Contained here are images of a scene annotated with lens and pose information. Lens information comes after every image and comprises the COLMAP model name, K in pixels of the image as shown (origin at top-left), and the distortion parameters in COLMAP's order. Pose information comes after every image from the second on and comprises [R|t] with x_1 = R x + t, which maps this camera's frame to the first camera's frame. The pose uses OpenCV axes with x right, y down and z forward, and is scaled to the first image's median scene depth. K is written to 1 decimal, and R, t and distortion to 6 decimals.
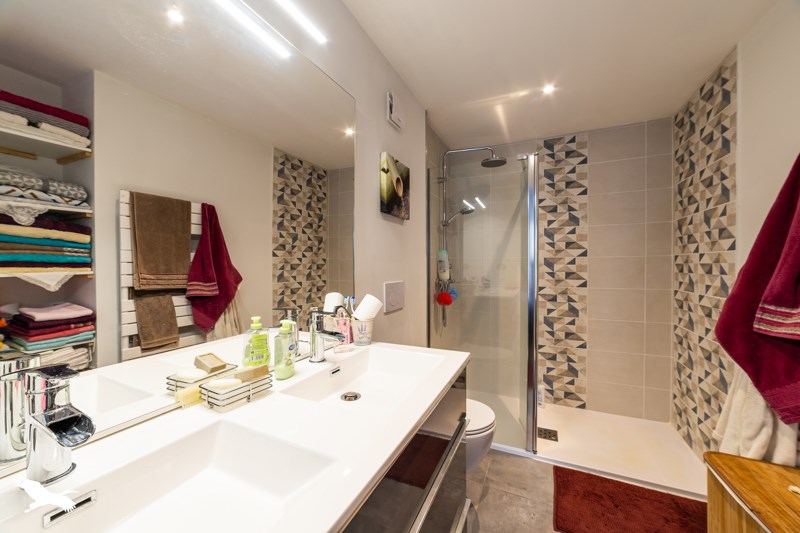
lens RADIAL K [[300.1, 0, 400.0], [0, 300.1, 266.5], [0, 0, 1]] dist [-0.000557, -0.000052]
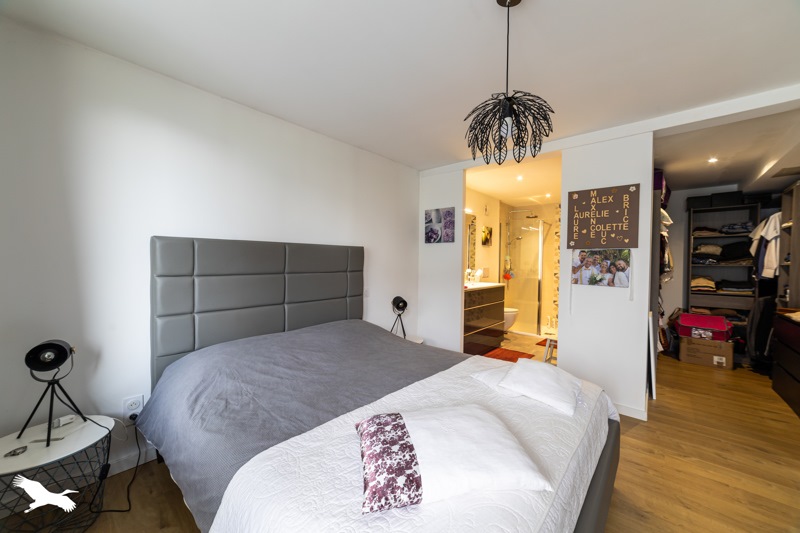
lens RADIAL K [[300.1, 0, 400.0], [0, 300.1, 266.5], [0, 0, 1]] dist [-0.000557, -0.000052]
pose [[0.963795, 0.017541, -0.266068, -0.034680], [-0.015046, 0.999822, 0.011415, 0.015268], [0.266221, -0.006998, 0.963887, -1.463308]]
